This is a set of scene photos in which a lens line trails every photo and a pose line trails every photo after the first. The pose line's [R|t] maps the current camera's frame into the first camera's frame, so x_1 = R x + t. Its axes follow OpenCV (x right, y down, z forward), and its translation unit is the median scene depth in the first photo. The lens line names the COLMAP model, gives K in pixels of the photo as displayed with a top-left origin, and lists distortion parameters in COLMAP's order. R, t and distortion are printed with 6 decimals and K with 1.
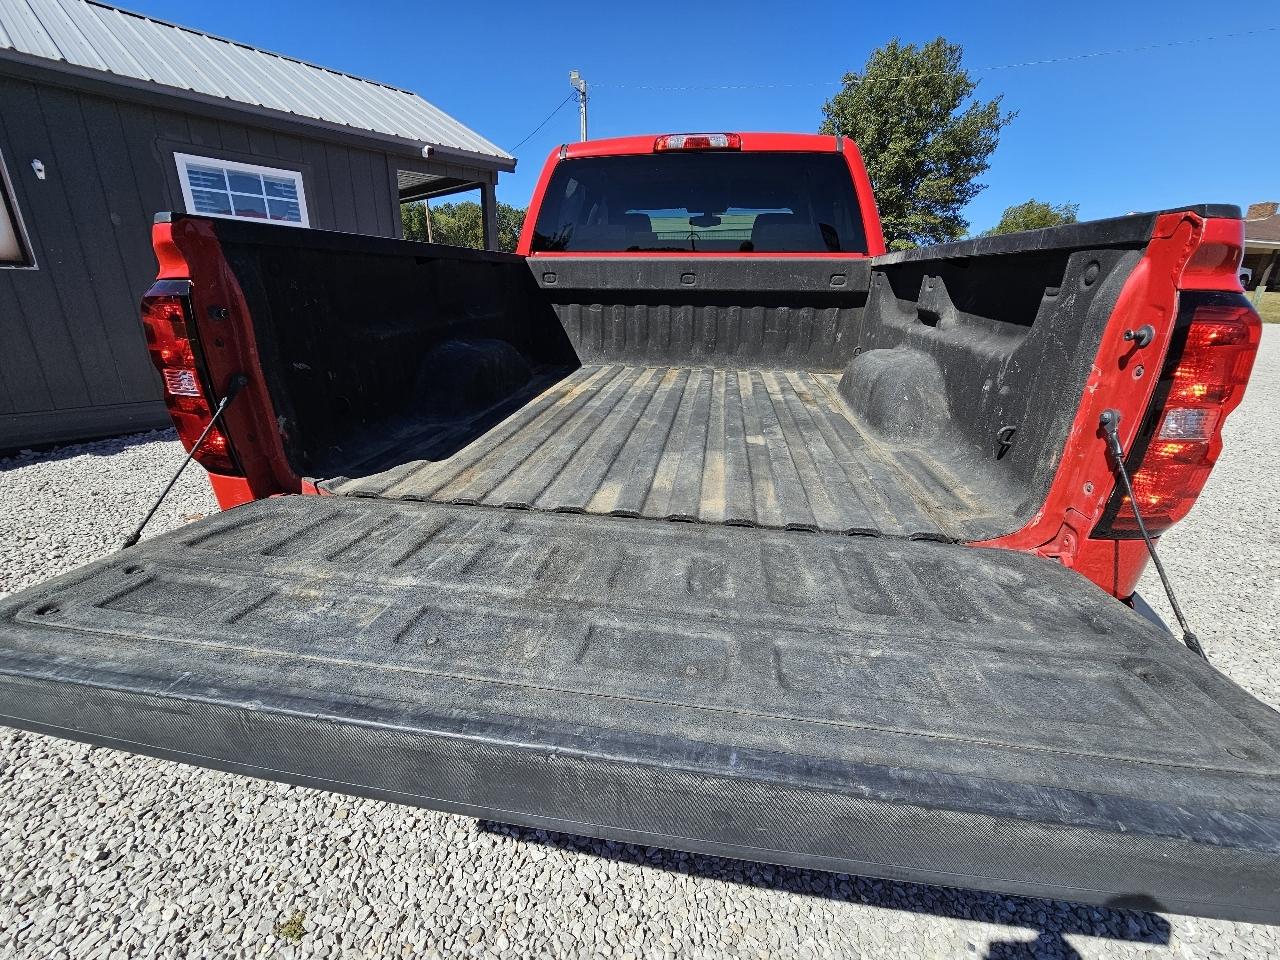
lens RADIAL K [[531.3, 0, 637.1], [0, 531.3, 473.4], [0, 0, 1]] dist [0.000231, 0.000994]
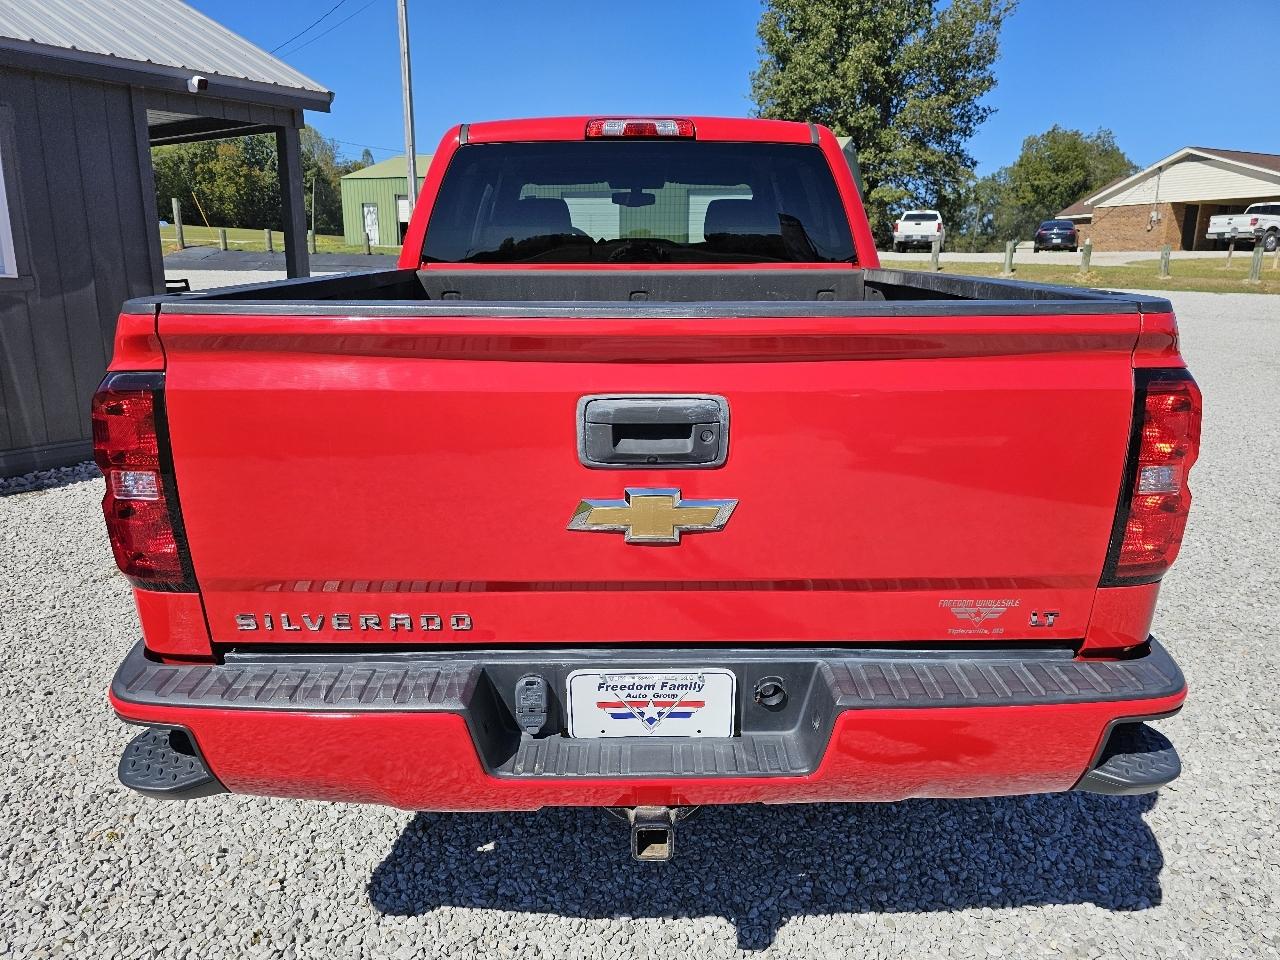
lens RADIAL K [[862.5, 0, 642.2], [0, 862.5, 471.5], [0, 0, 1]] dist [0.065847, -0.065651]
pose [[0.985994, -0.052699, 0.158235, -0.065056], [0.066996, 0.994004, -0.086420, -0.003748], [-0.152732, 0.095811, 0.983612, -0.124336]]
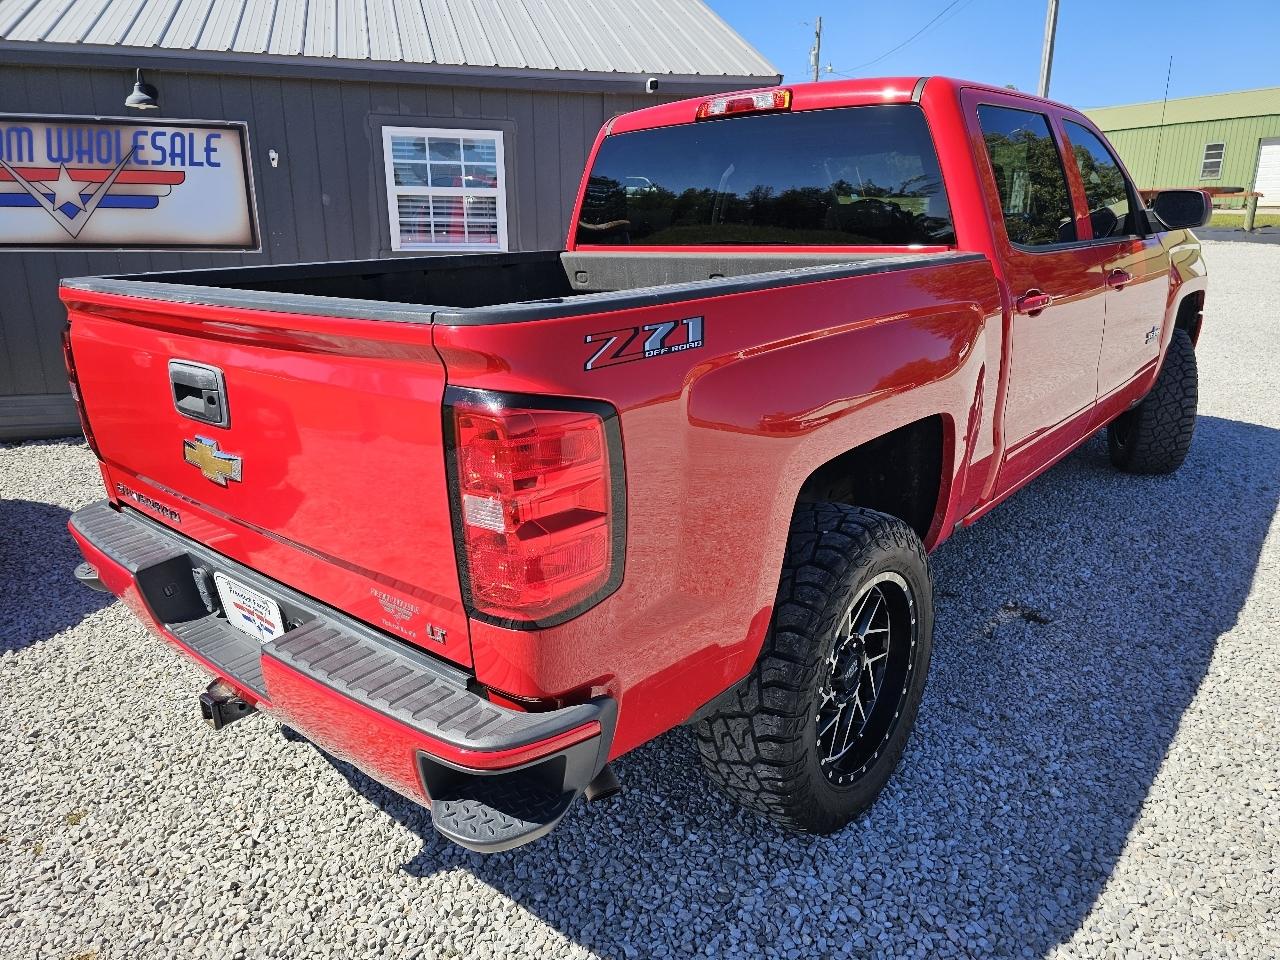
lens RADIAL K [[862.5, 0, 642.2], [0, 862.5, 471.5], [0, 0, 1]] dist [0.065847, -0.065651]
pose [[0.852701, 0.120654, -0.508275, 0.389045], [-0.151350, 0.988292, -0.019311, -0.033688], [0.499994, 0.093393, 0.860979, -0.053037]]
